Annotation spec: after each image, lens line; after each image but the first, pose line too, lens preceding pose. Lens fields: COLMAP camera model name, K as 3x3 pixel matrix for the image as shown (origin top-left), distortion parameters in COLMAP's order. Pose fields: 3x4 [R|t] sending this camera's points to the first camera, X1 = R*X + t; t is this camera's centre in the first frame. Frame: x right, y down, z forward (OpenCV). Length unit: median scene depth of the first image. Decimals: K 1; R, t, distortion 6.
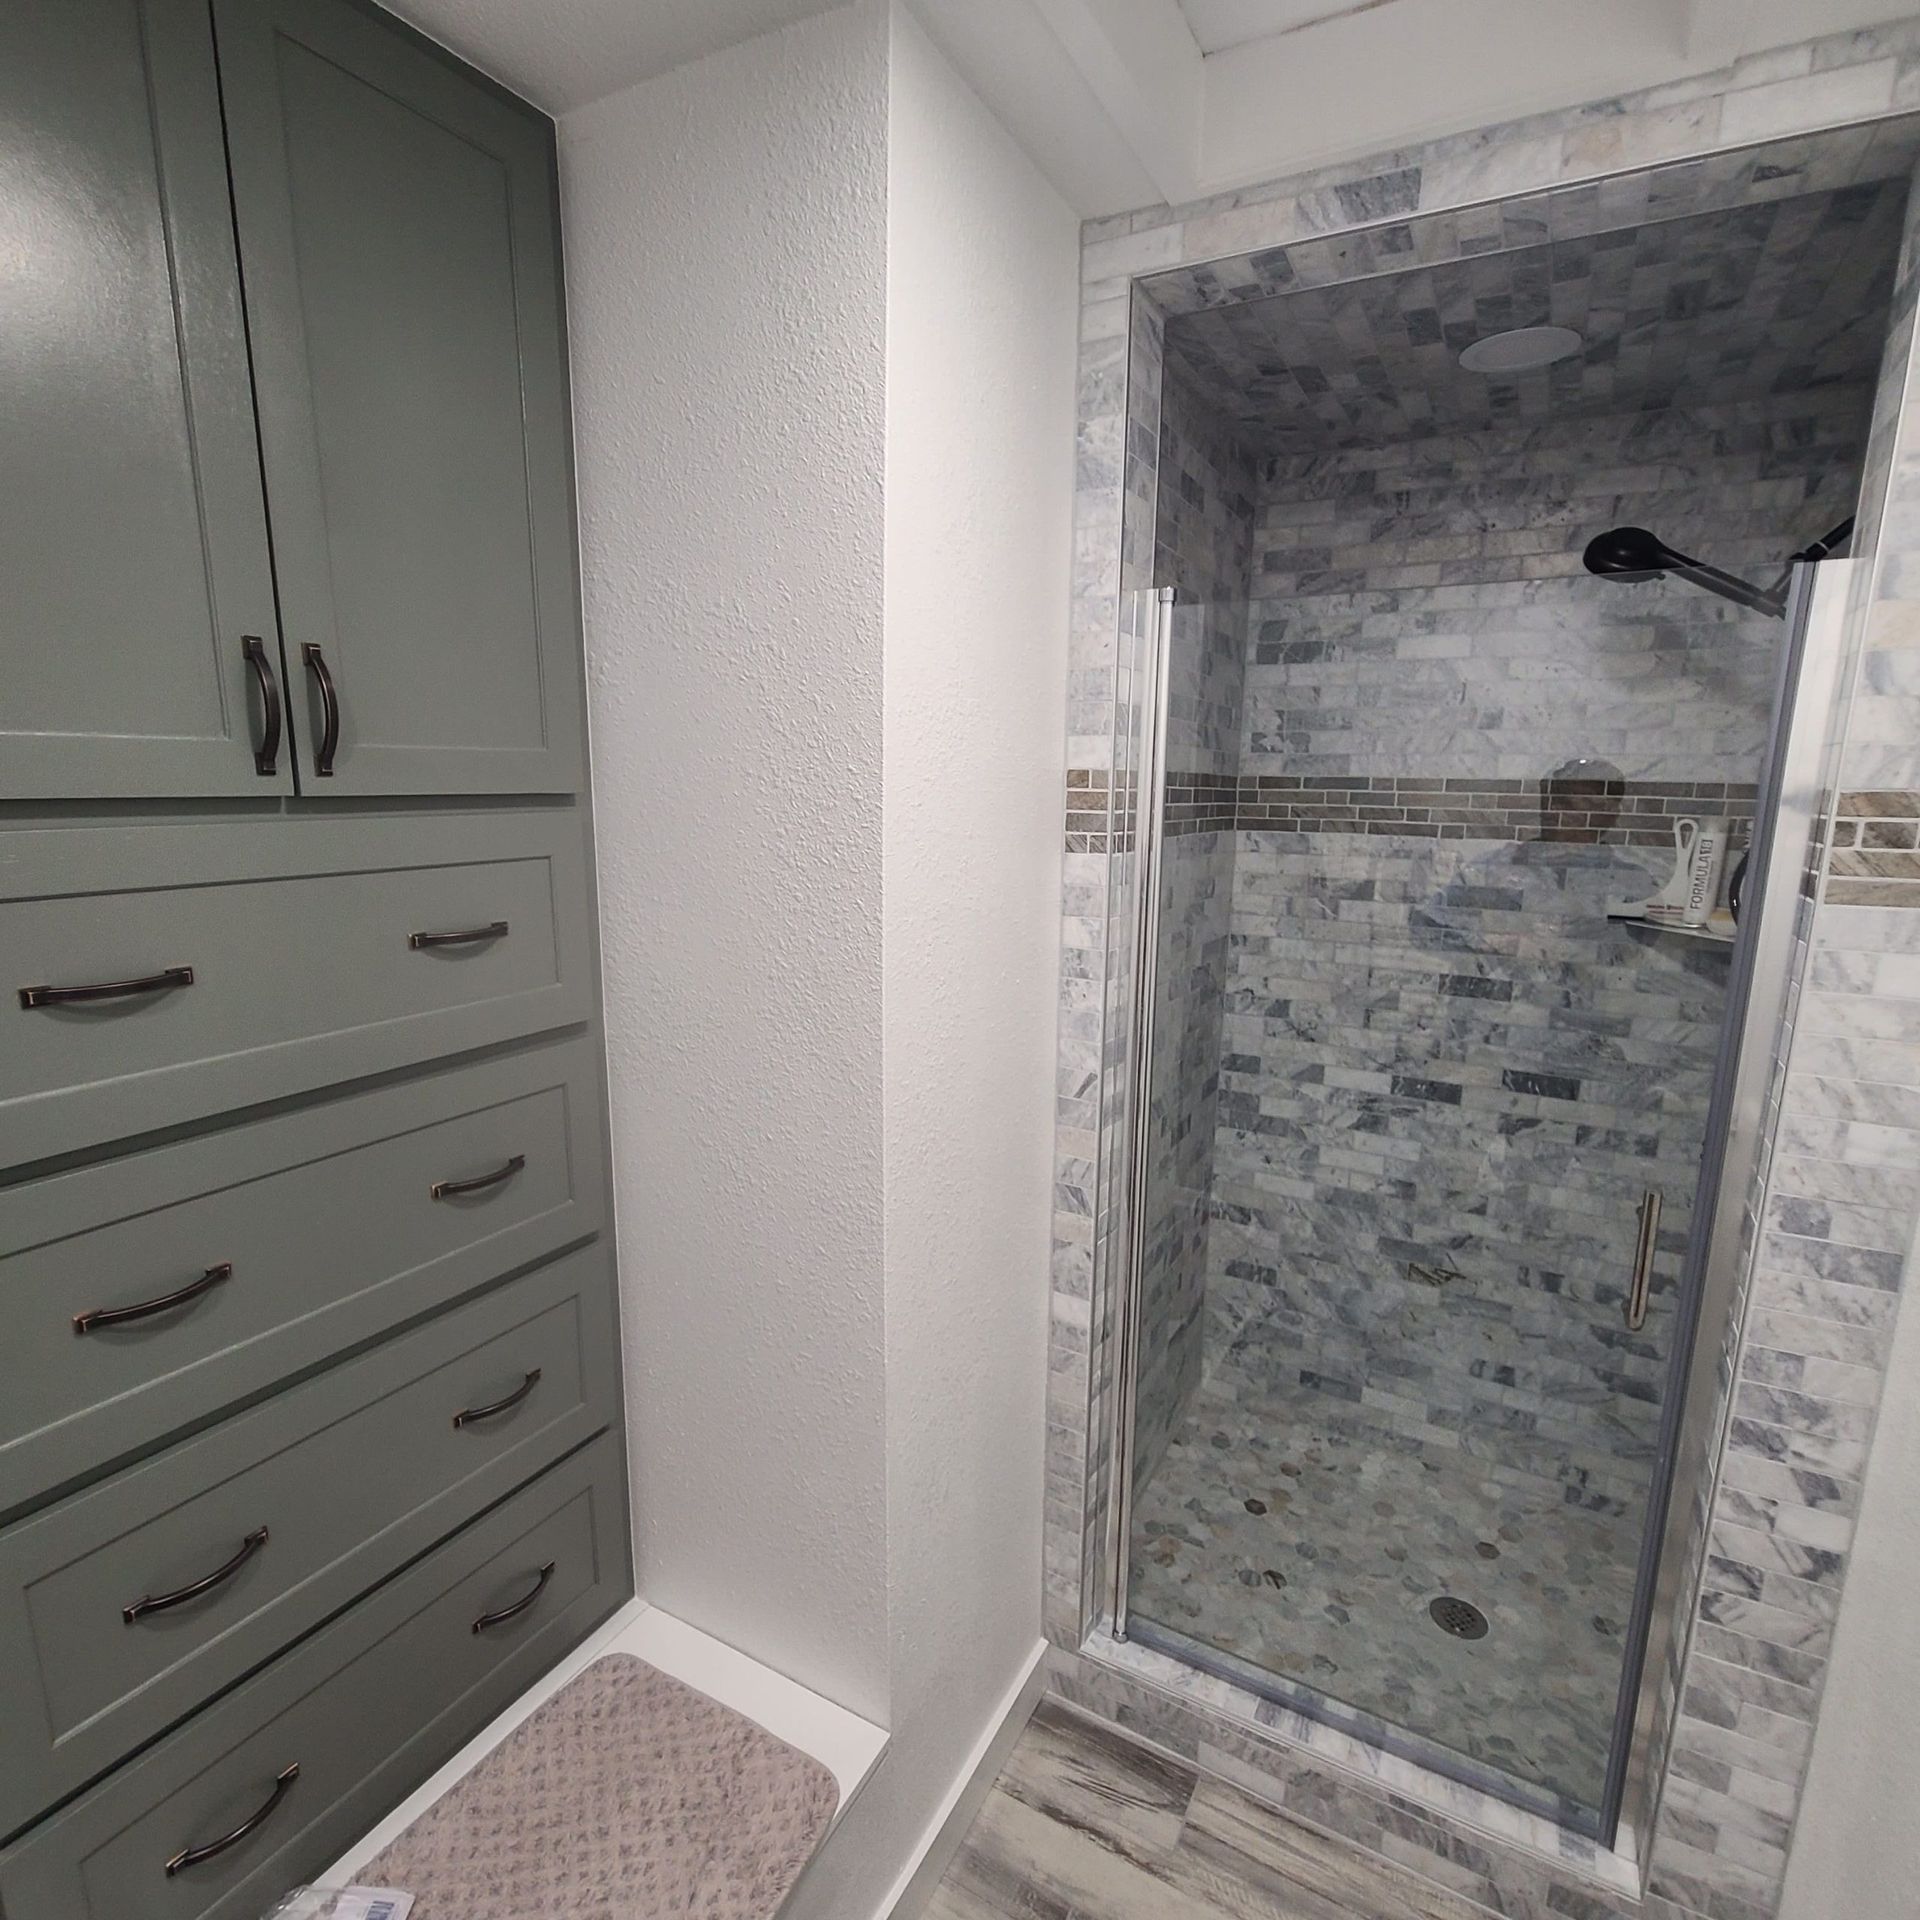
lens RADIAL K [[1044.2, 0, 960.0], [0, 1044.2, 960.0], [0, 0, 1]] dist [-0.003265, -0.000920]
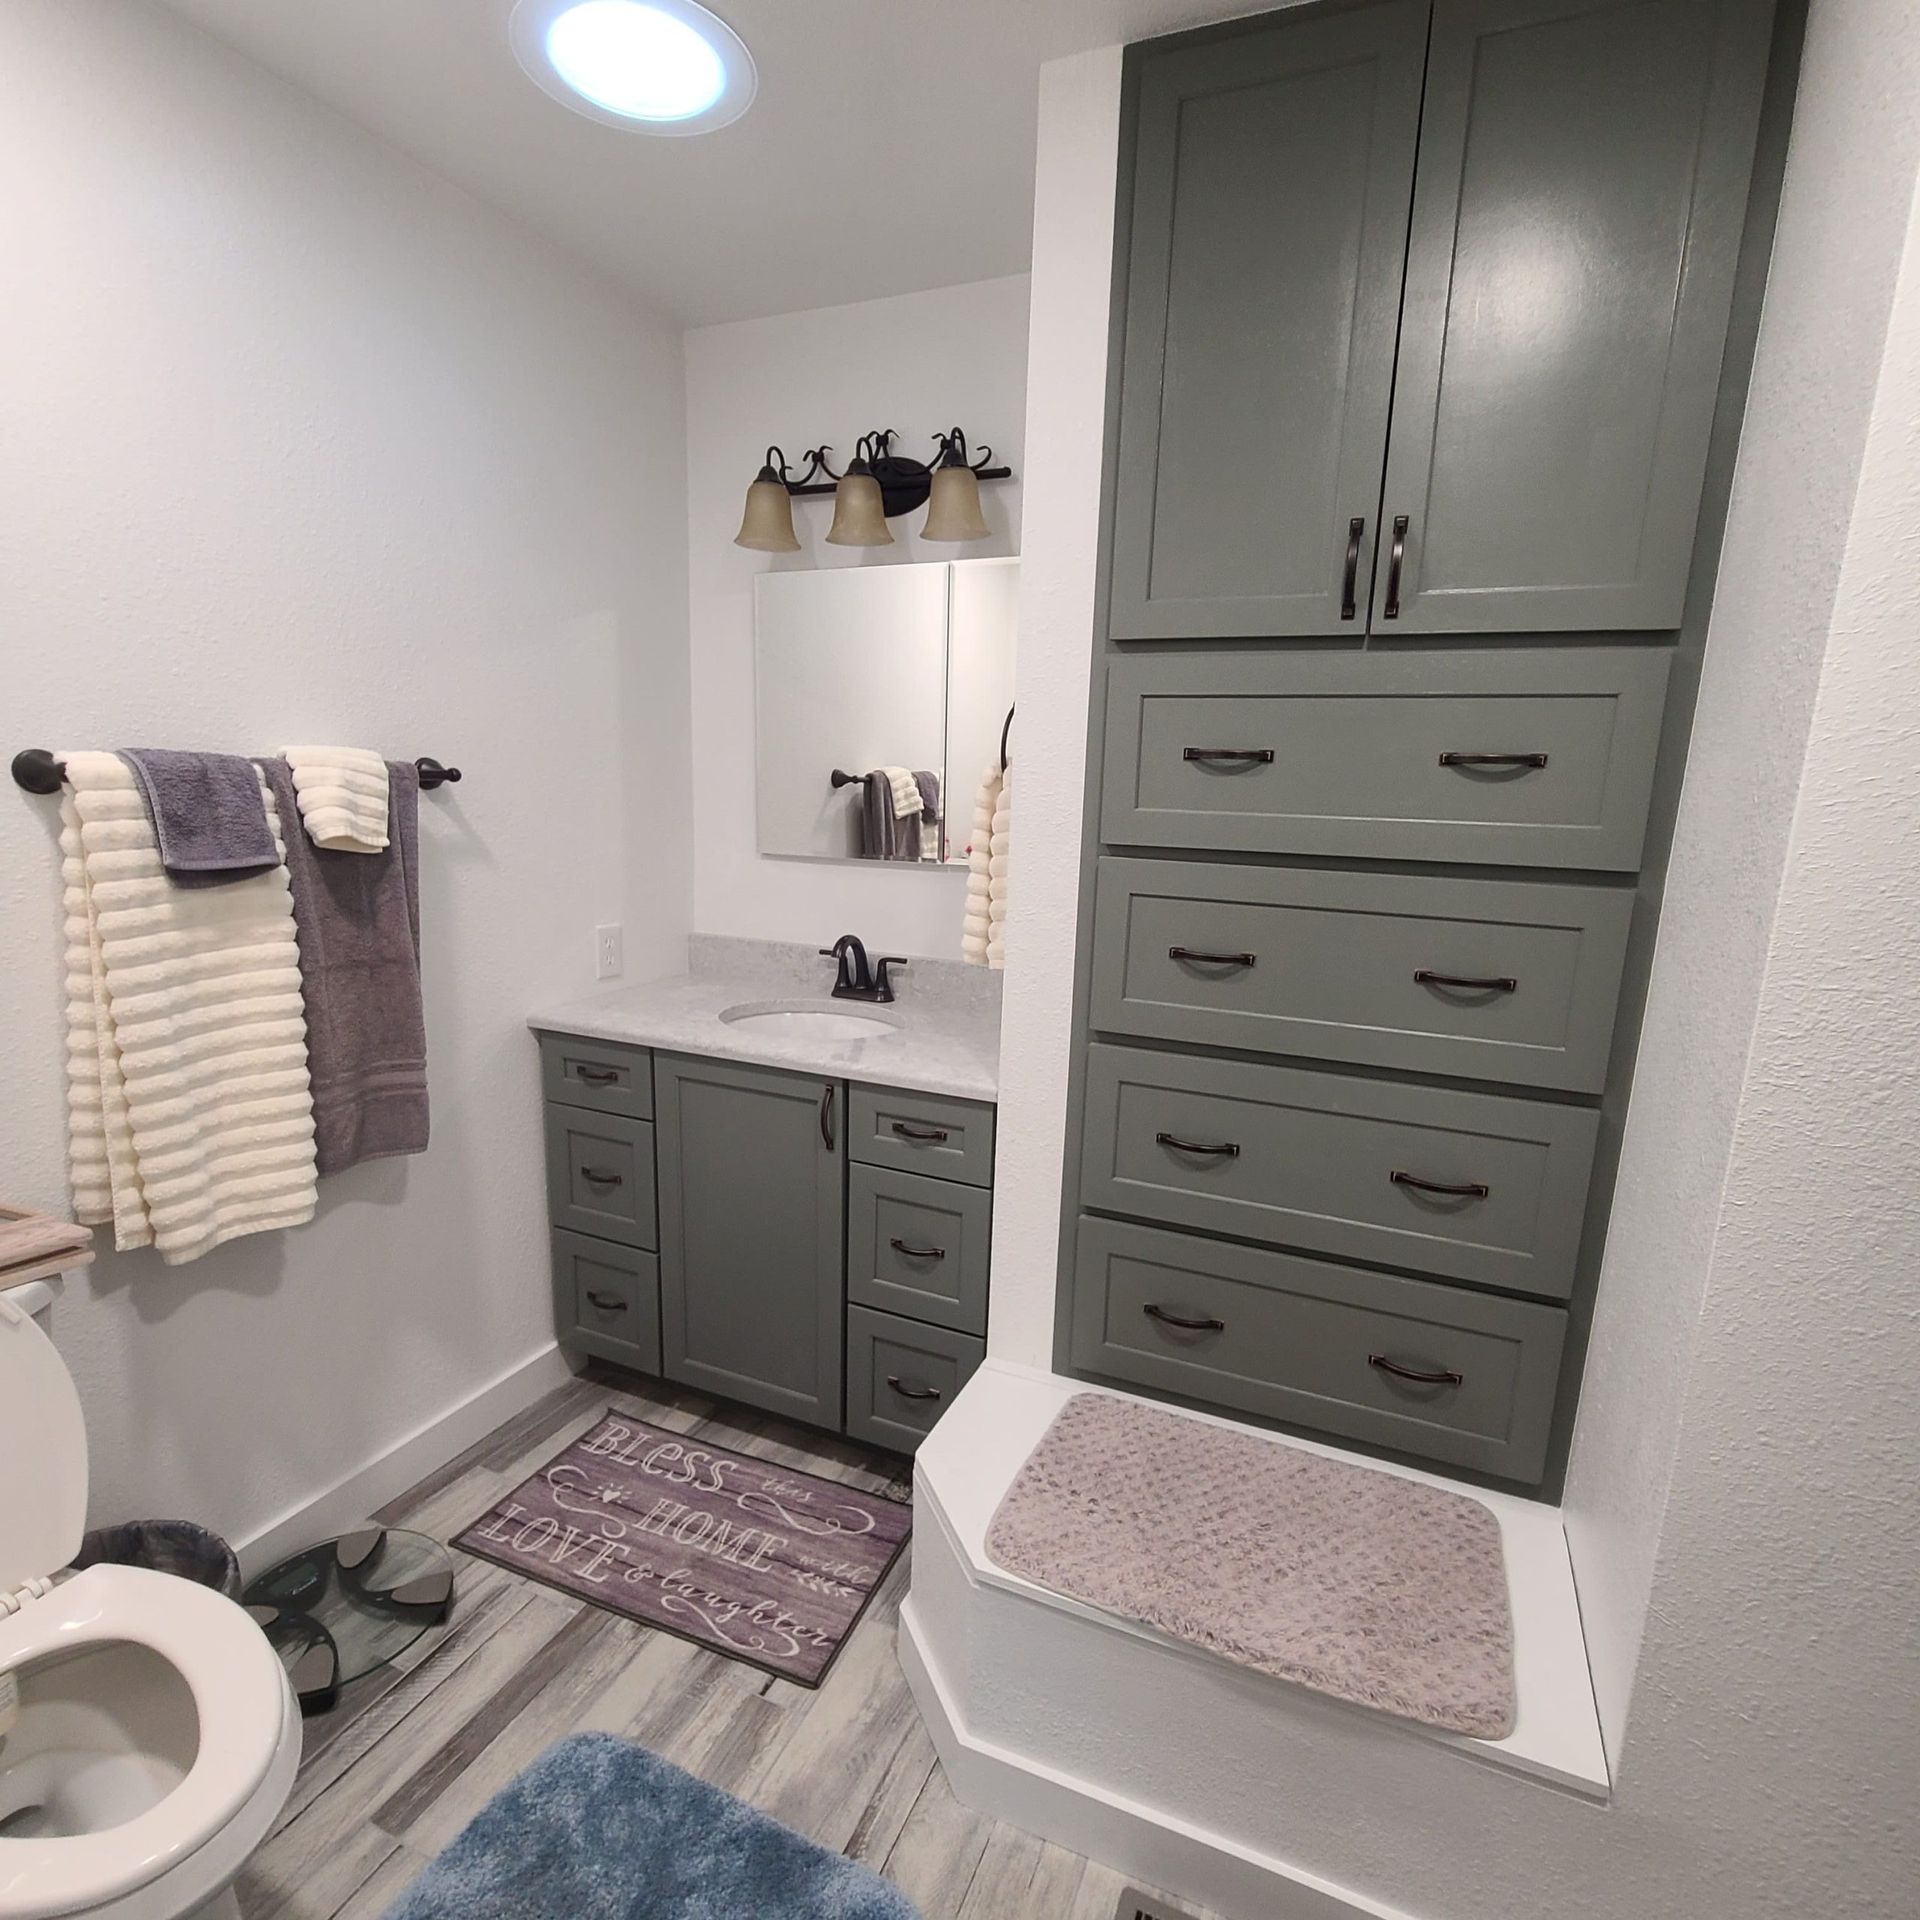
lens RADIAL K [[1044.2, 0, 960.0], [0, 1044.2, 960.0], [0, 0, 1]] dist [-0.003265, -0.000920]
pose [[0.089147, 0.156829, -0.983594, 0.634754], [-0.212921, 0.967699, 0.134997, 0.161322], [0.972994, 0.197393, 0.119660, 0.351394]]
